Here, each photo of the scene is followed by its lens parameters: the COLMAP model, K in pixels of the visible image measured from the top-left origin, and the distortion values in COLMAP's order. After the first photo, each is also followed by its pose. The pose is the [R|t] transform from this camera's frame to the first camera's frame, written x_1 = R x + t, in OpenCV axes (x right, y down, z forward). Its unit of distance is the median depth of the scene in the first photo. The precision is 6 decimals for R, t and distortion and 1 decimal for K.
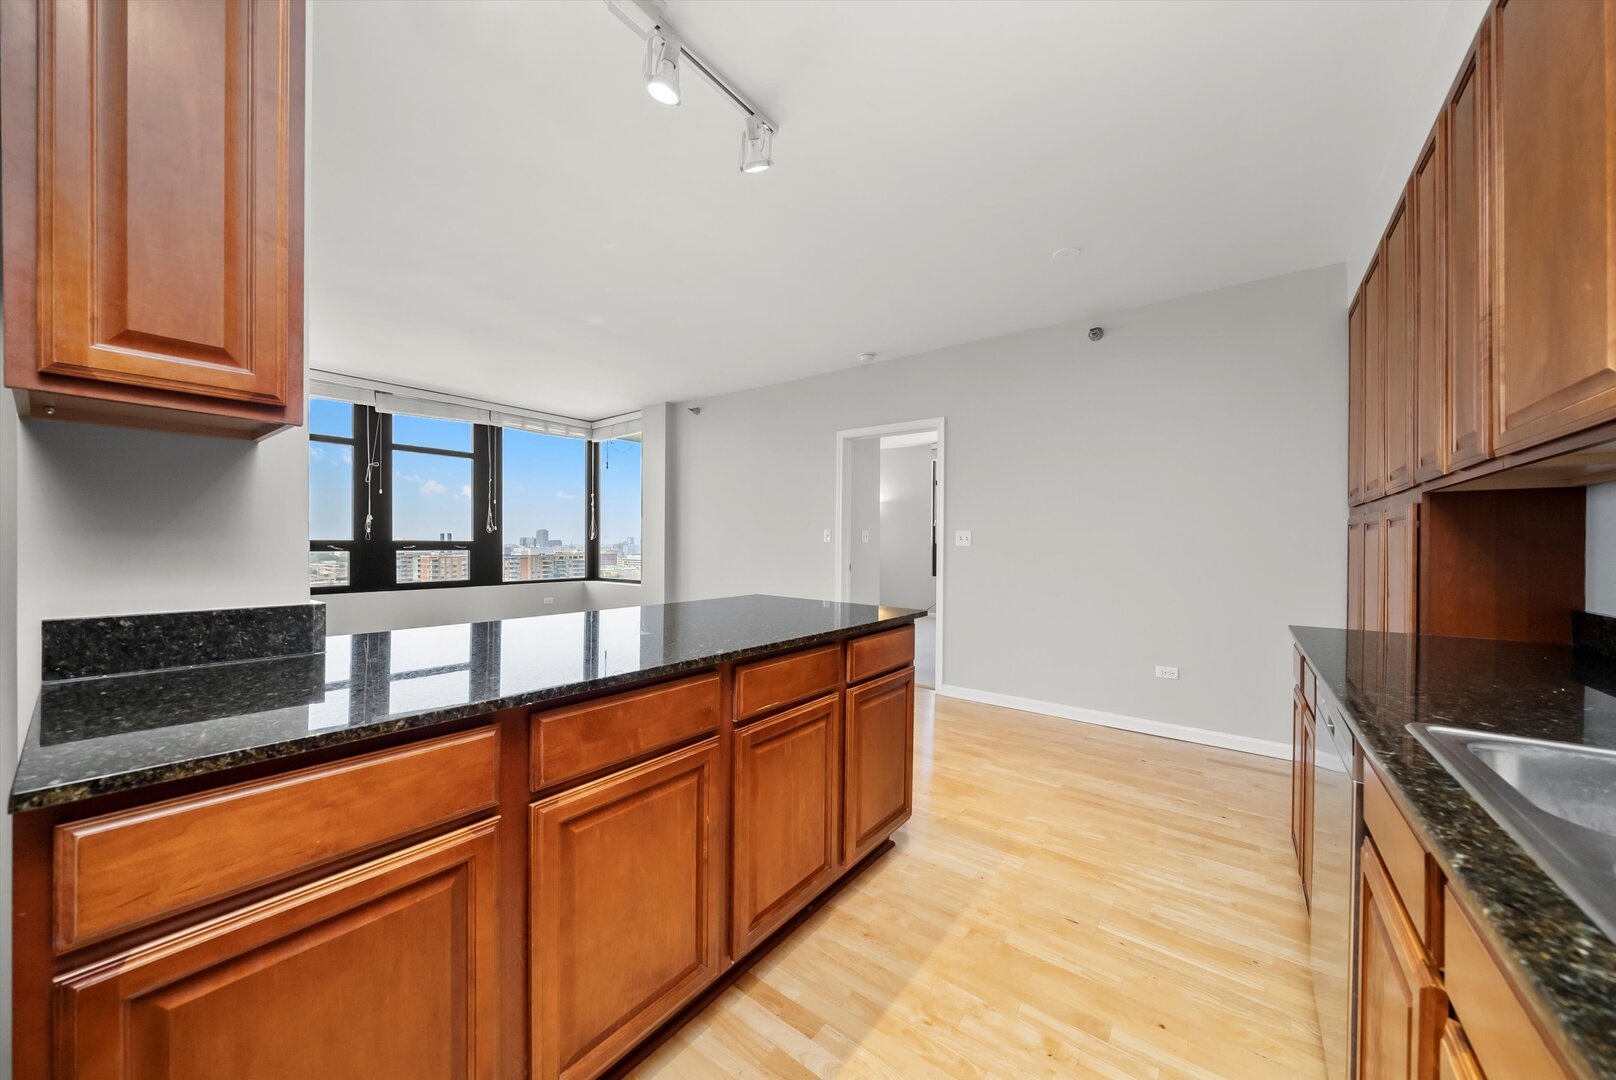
lens RADIAL K [[564.4, 0, 800.5], [0, 564.4, 541.2], [0, 0, 1]] dist [-0.000564, -0.000014]
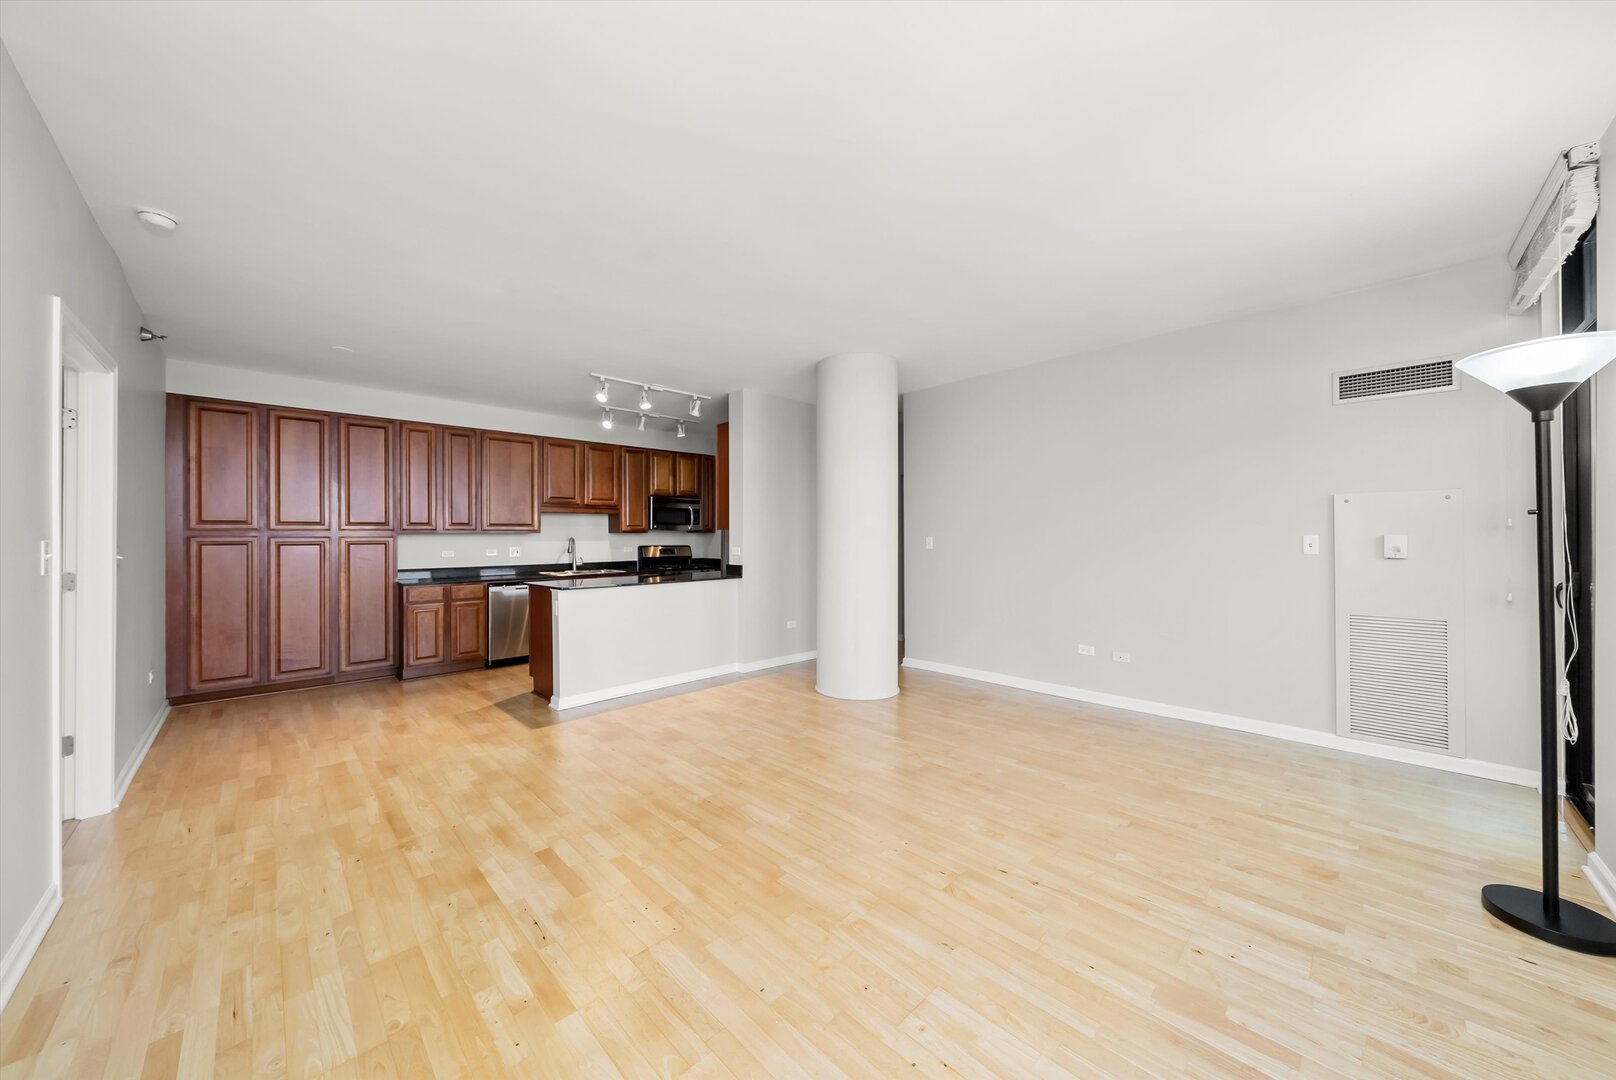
lens RADIAL K [[560.2, 0, 800.5], [0, 560.2, 534.7], [0, 0, 1]] dist [-0.002420, -0.000148]
pose [[-0.988783, -0.001417, 0.149353, -0.471620], [-0.002320, 0.999980, -0.005870, -0.021936], [-0.149341, -0.006151, -0.988767, 1.197444]]
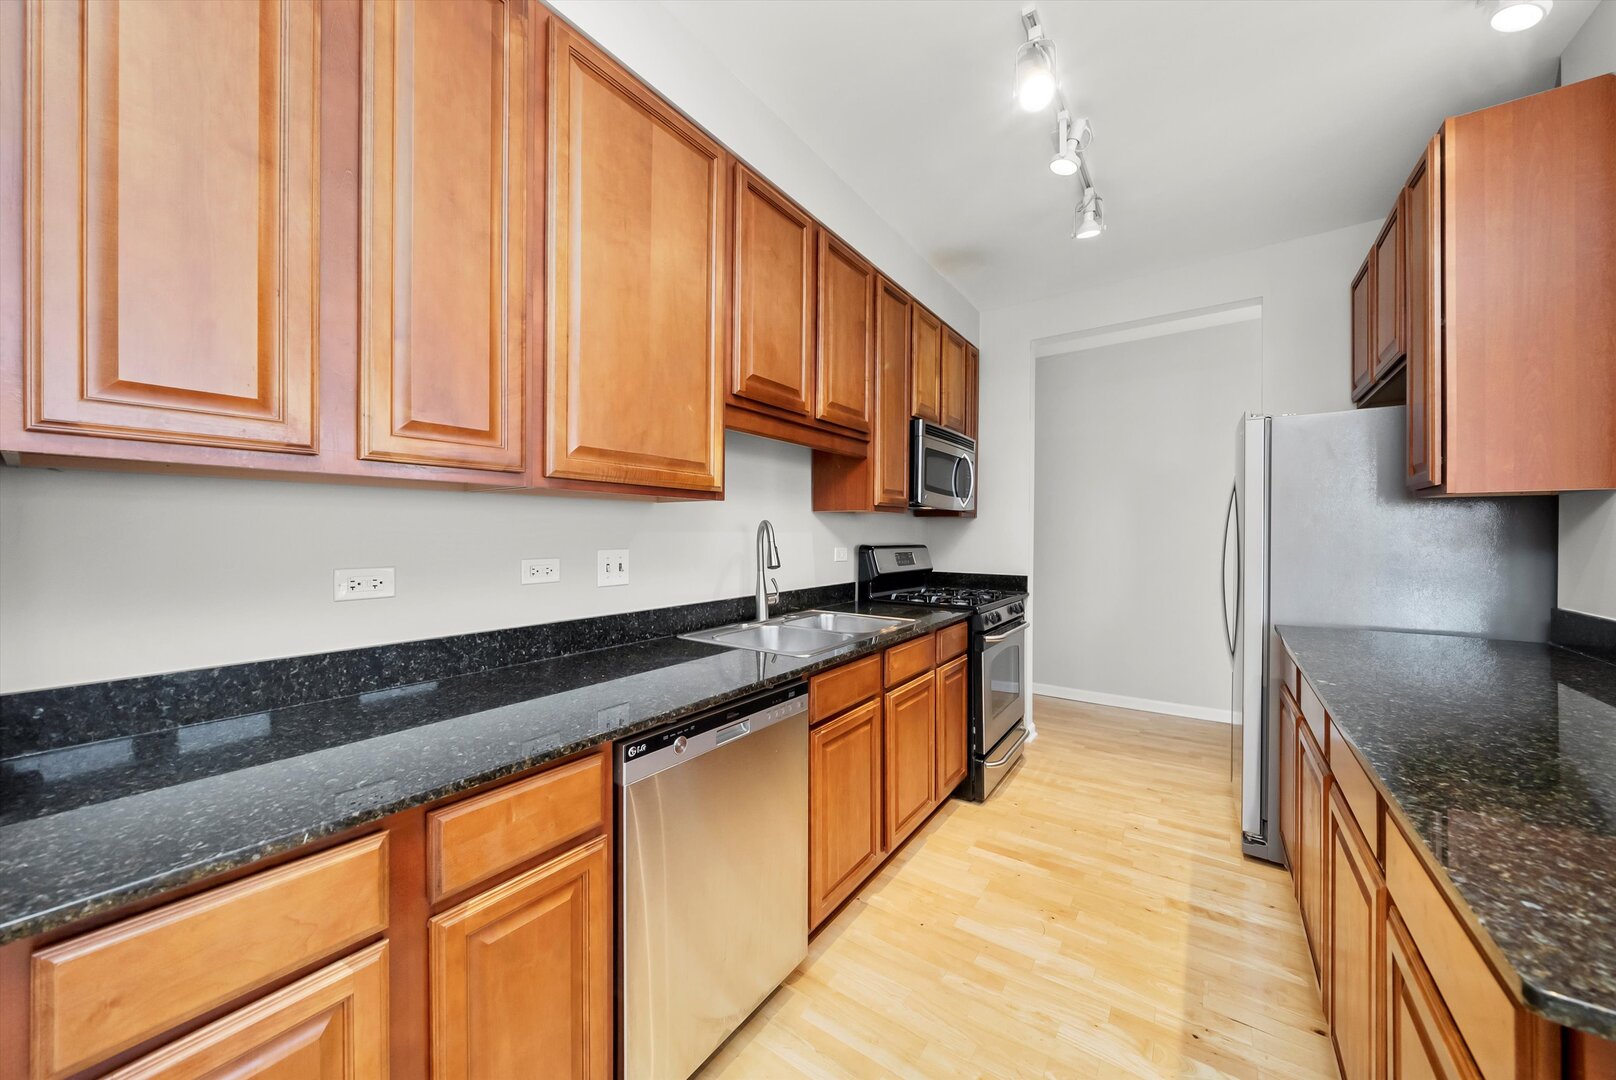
lens RADIAL K [[570.3, 0, 801.7], [0, 570.3, 535.8], [0, 0, 1]] dist [-0.002092, -0.000156]
pose [[-0.999376, -0.008752, -0.034217, 0.190545], [-0.008779, 0.999961, 0.000641, -0.011390], [0.034211, 0.000941, -0.999414, 0.470574]]
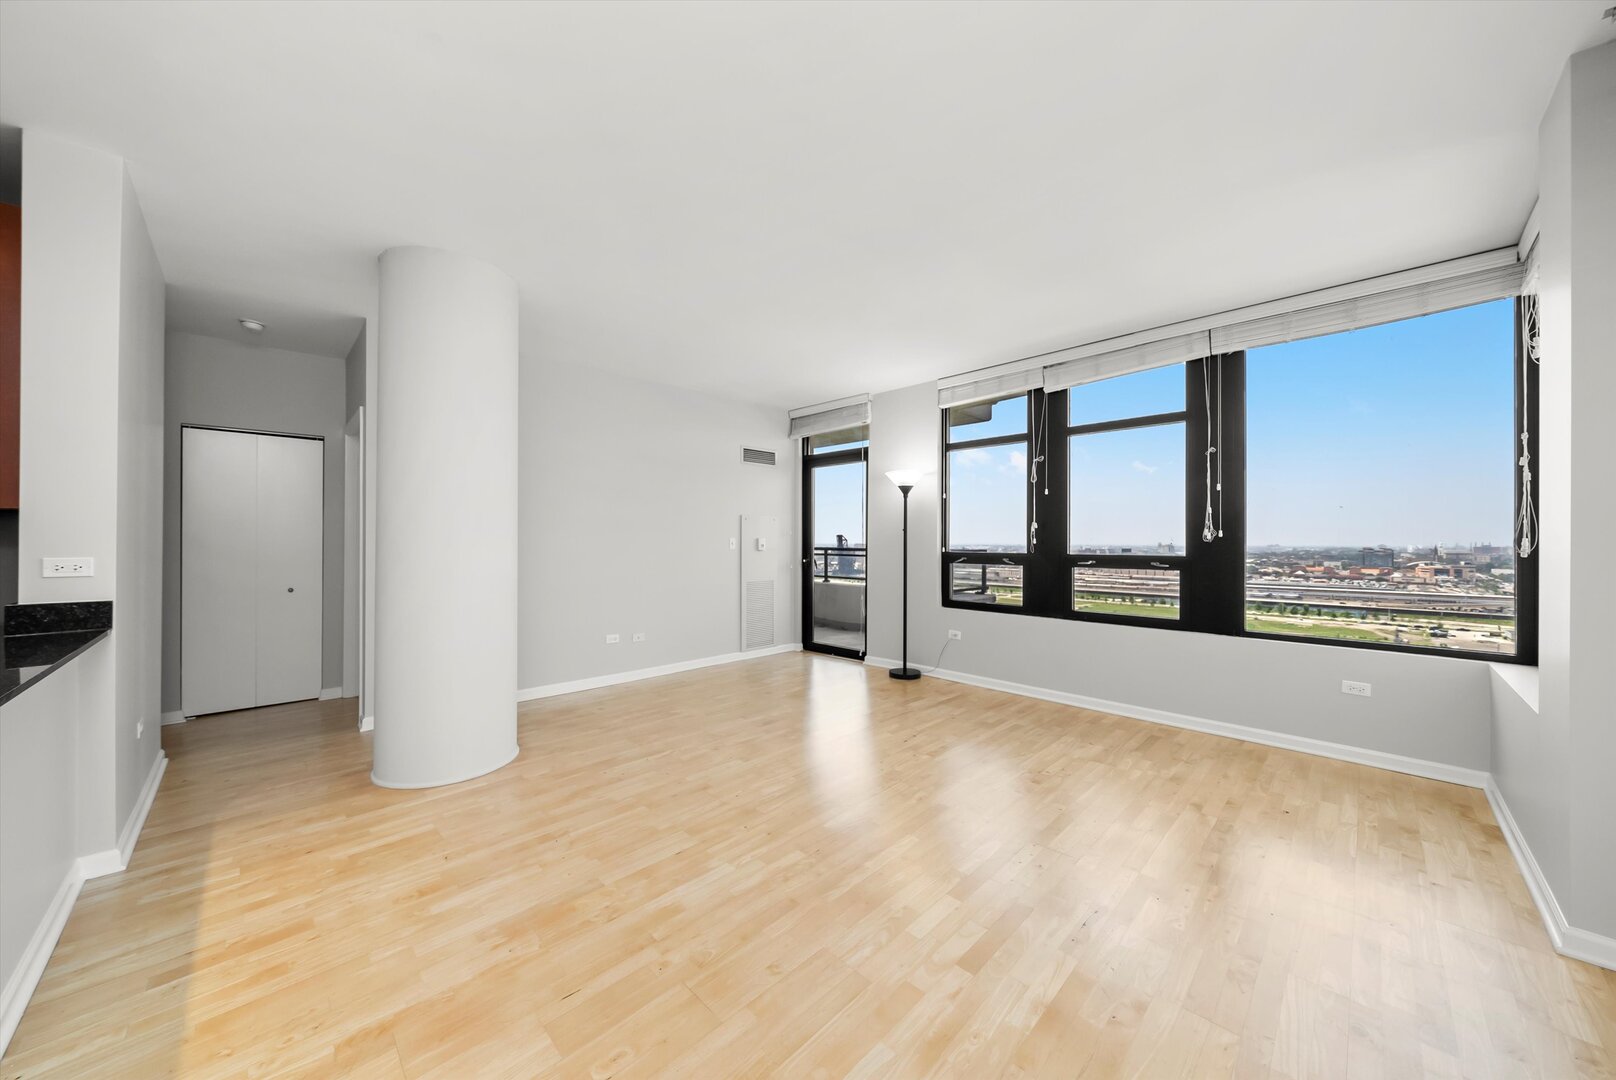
lens RADIAL K [[564.4, 0, 800.5], [0, 564.4, 541.2], [0, 0, 1]] dist [-0.000564, -0.000014]
pose [[-0.138163, -0.007361, -0.990382, 0.087250], [-0.002220, 0.999972, -0.007122, -0.012399], [0.990407, 0.001215, -0.138175, 0.769043]]
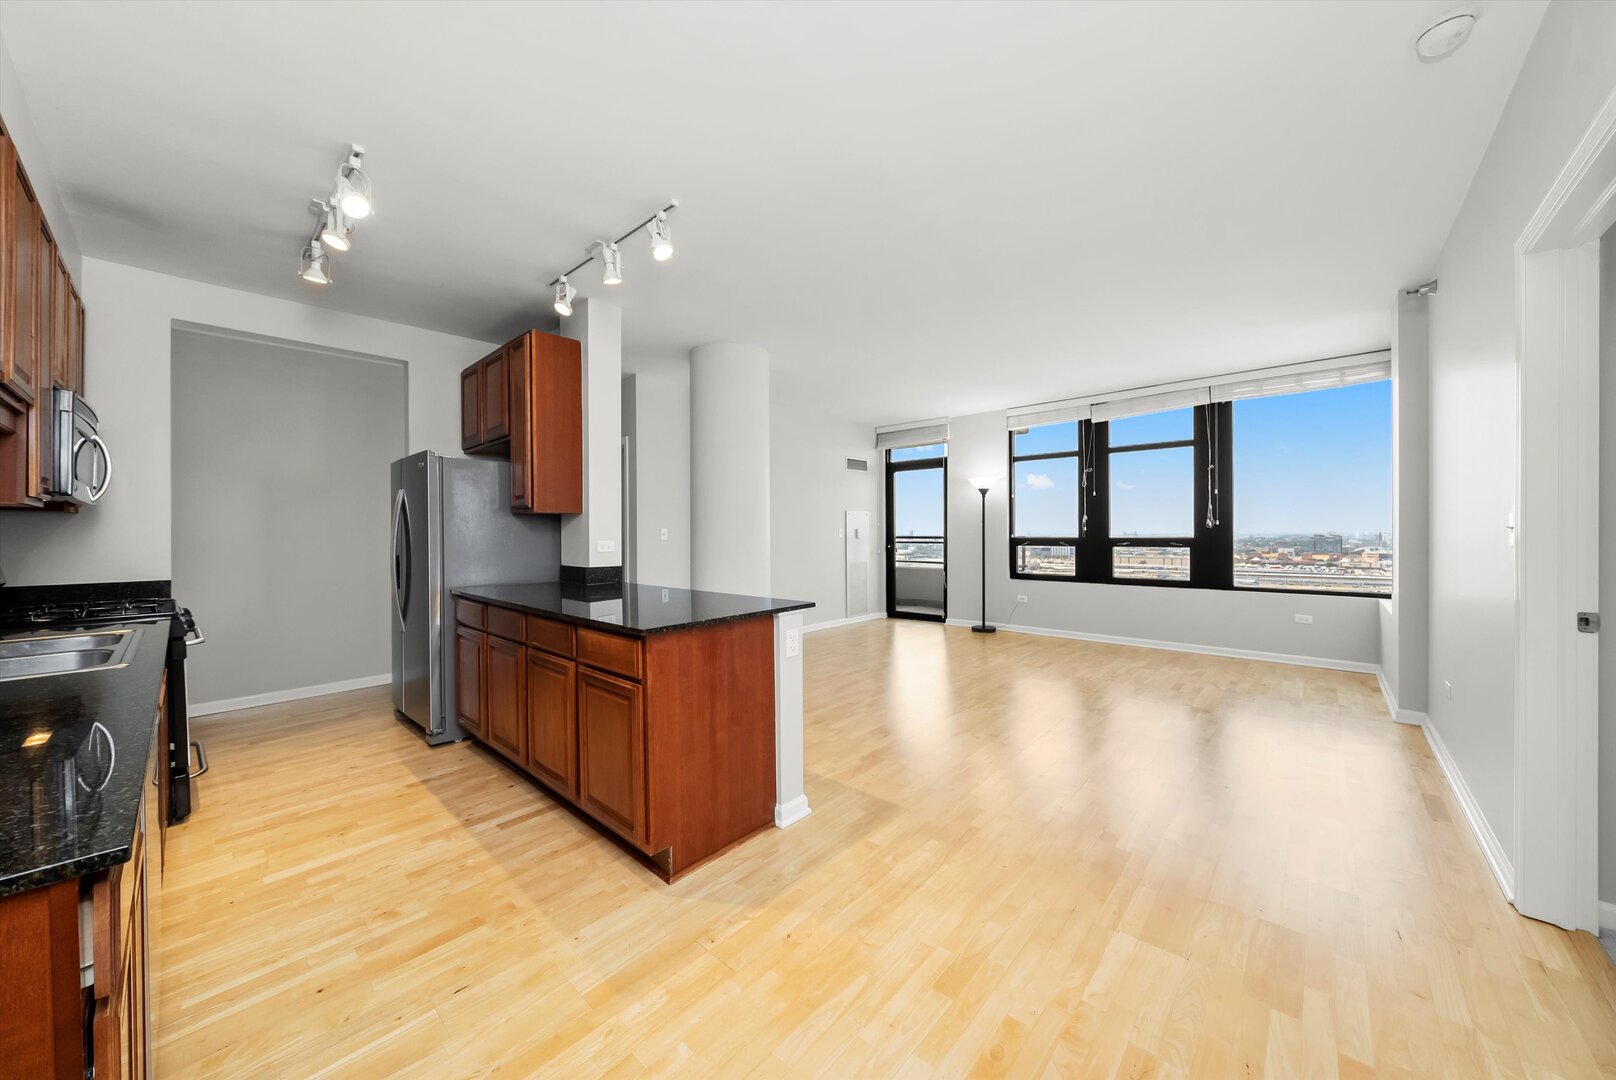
lens RADIAL K [[570.3, 0, 801.7], [0, 570.3, 535.8], [0, 0, 1]] dist [-0.002092, -0.000156]
pose [[-0.087440, -0.001974, -0.996168, 0.427445], [0.007867, 0.999965, -0.002672, -0.006509], [0.996139, -0.008071, -0.087422, 0.523447]]
